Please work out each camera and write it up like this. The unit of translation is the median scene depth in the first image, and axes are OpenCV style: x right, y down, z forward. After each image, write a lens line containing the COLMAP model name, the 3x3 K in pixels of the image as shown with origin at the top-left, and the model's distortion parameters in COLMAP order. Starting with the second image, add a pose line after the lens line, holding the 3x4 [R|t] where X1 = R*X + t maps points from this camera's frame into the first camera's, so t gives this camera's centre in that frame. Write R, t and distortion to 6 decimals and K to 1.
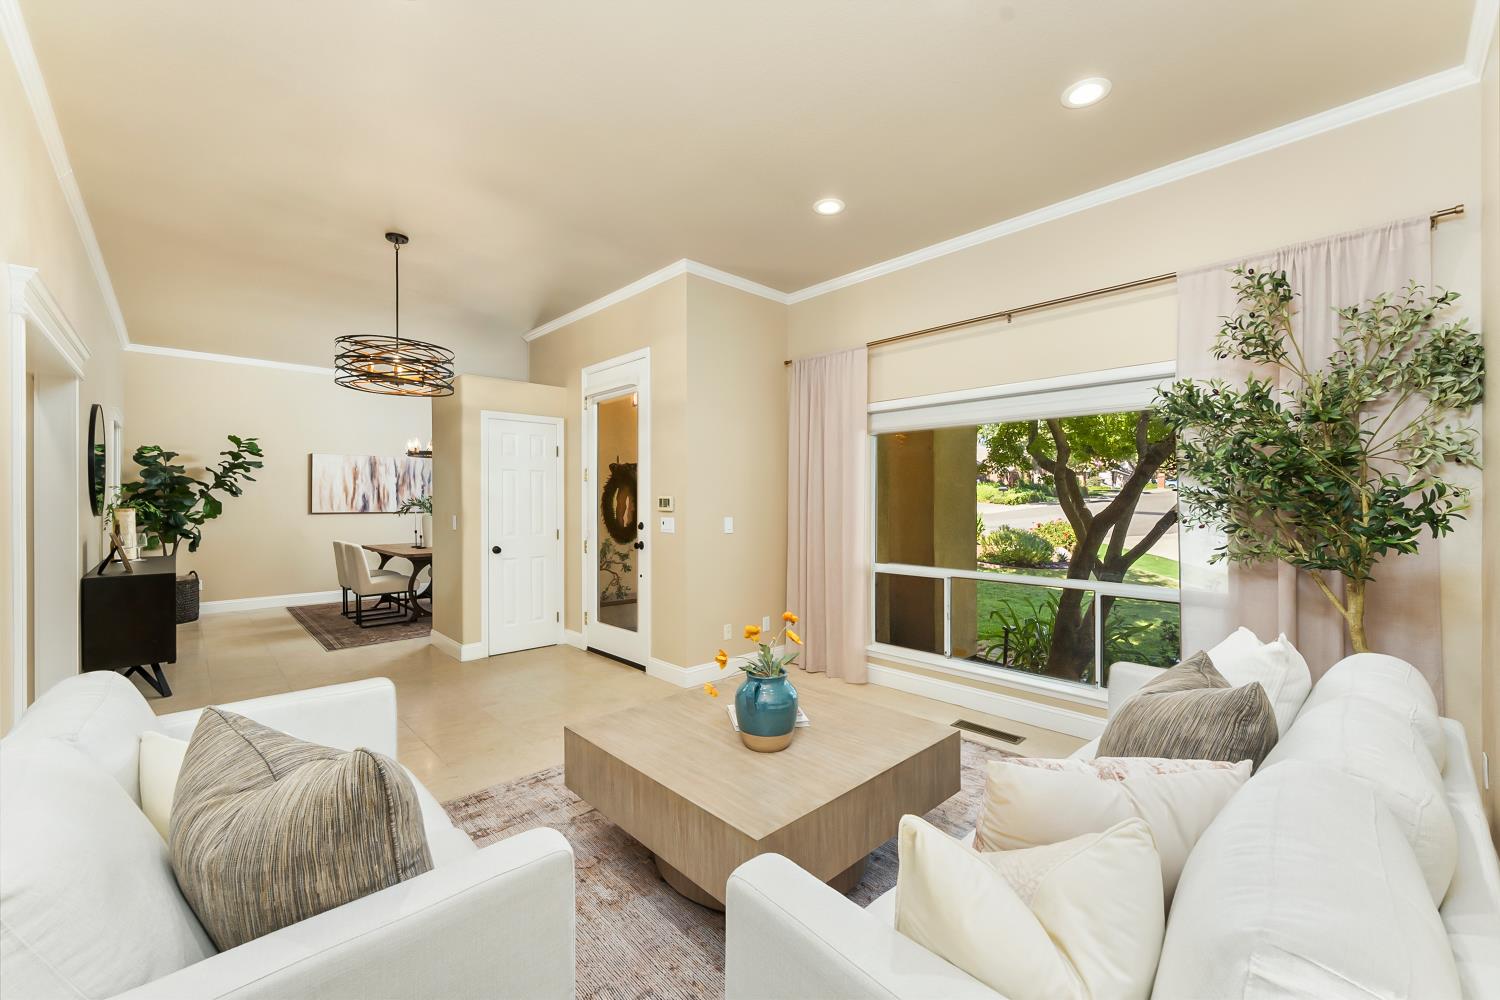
lens RADIAL K [[599.0, 0, 744.1], [0, 599.0, 501.6], [0, 0, 1]] dist [0.000093, -0.000070]
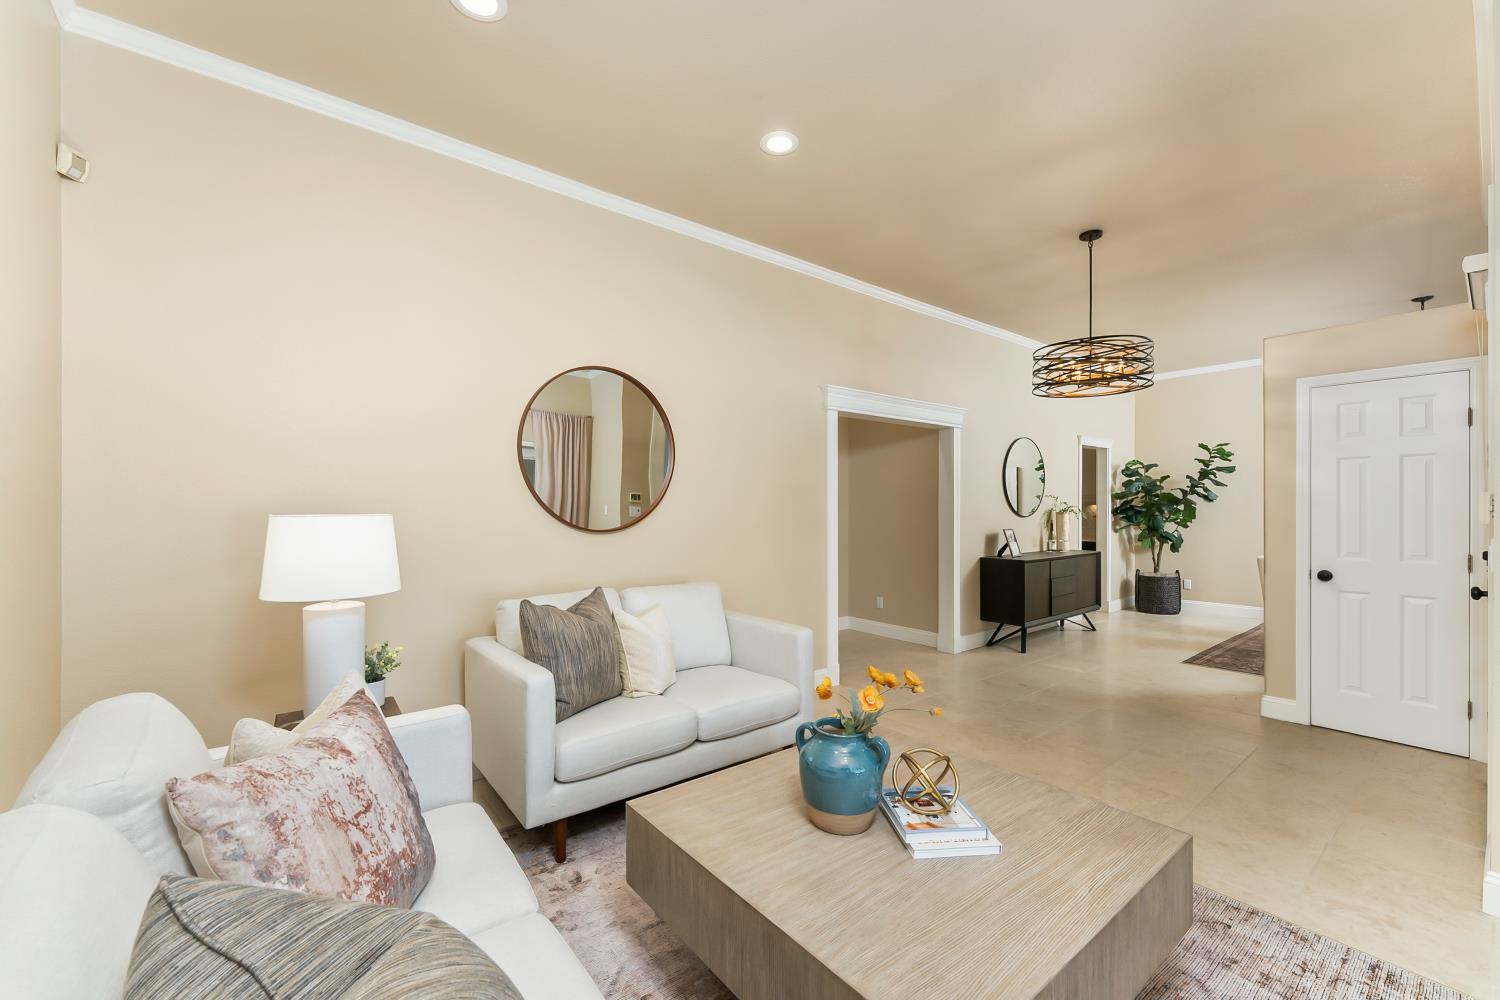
lens RADIAL K [[599.0, 0, 744.1], [0, 599.0, 501.6], [0, 0, 1]] dist [0.000093, -0.000070]
pose [[-0.090870, -0.008984, -0.995822, 0.255600], [-0.003073, 0.999957, -0.008741, 0.002588], [0.995858, 0.002266, -0.090894, 0.304133]]
